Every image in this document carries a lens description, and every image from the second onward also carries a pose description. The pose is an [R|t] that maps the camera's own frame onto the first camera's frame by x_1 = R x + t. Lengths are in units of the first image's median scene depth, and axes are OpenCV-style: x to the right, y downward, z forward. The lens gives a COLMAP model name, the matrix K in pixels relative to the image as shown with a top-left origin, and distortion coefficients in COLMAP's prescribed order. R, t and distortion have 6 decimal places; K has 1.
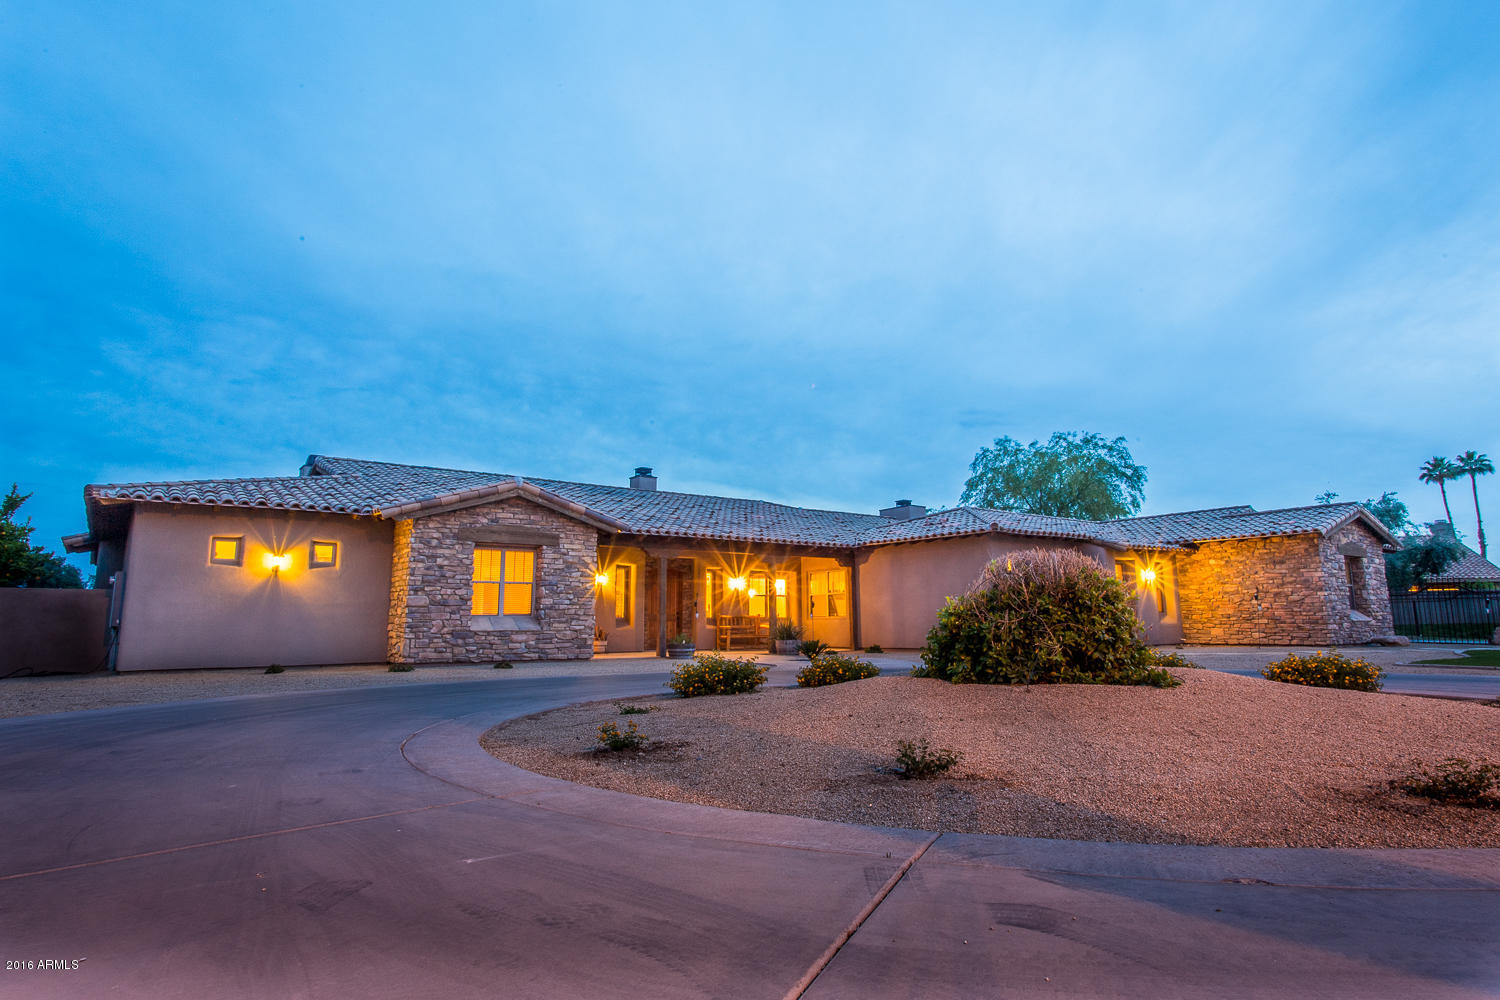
lens RADIAL K [[785.5, 0, 784.3], [0, 785.5, 498.6], [0, 0, 1]] dist [-0.003115, 0.001047]
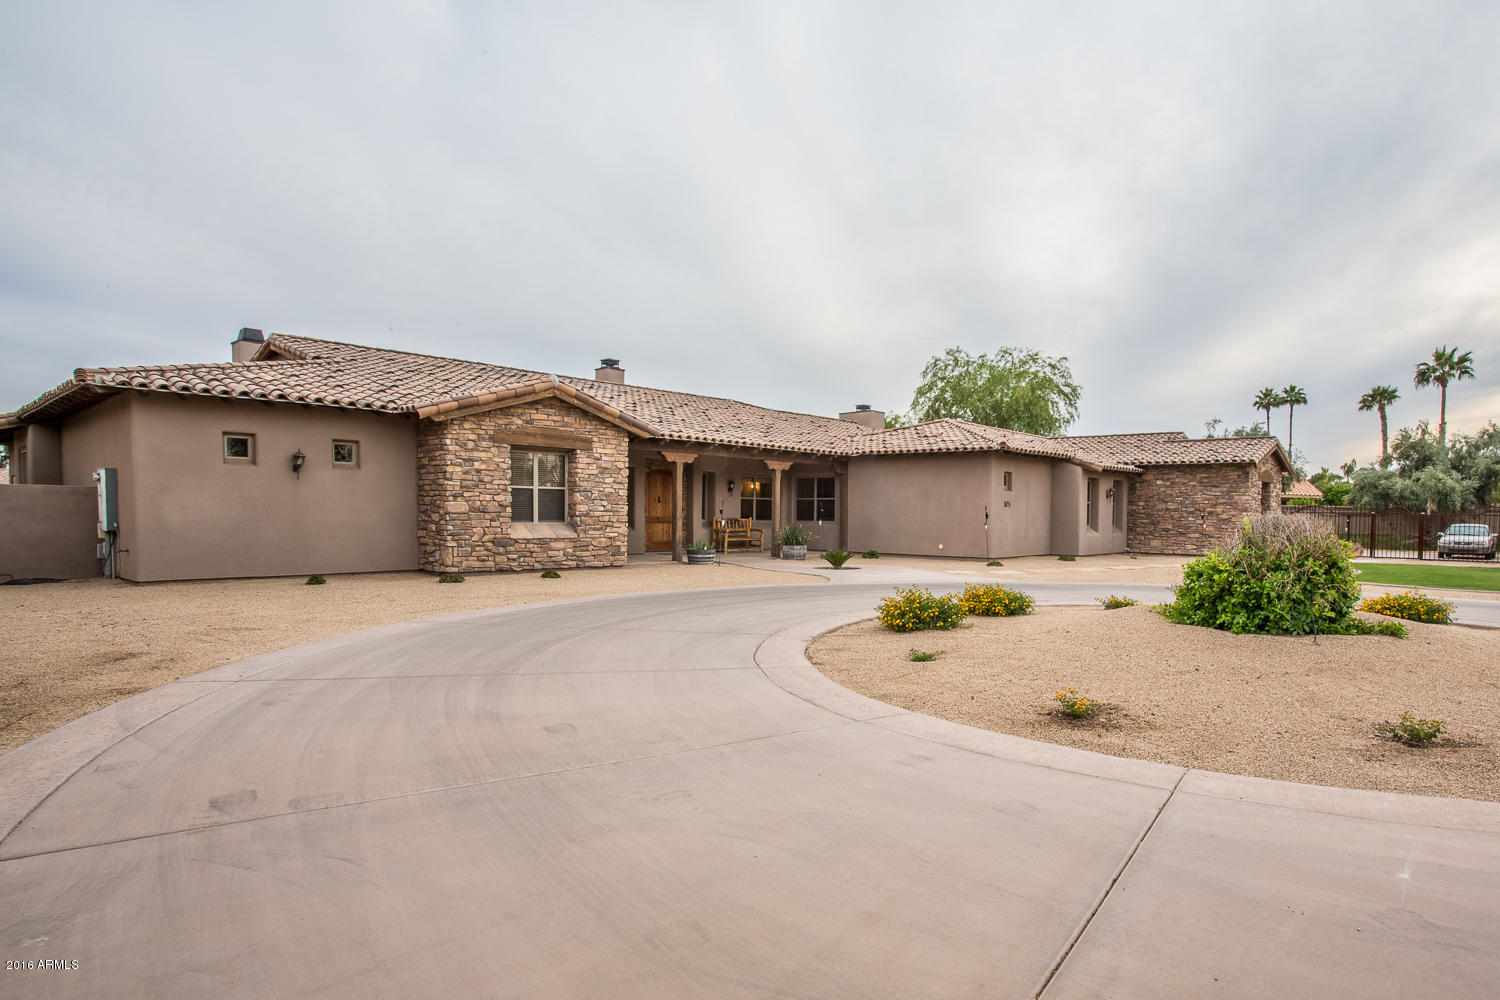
lens RADIAL K [[769.9, 0, 844.0], [0, 769.9, 545.6], [0, 0, 1]] dist [-0.070729, 0.024863]
pose [[0.978061, 0.015305, 0.207755, -0.170812], [-0.056135, 0.979770, 0.192092, -0.020436], [-0.200613, -0.199540, 0.959134, 0.026997]]
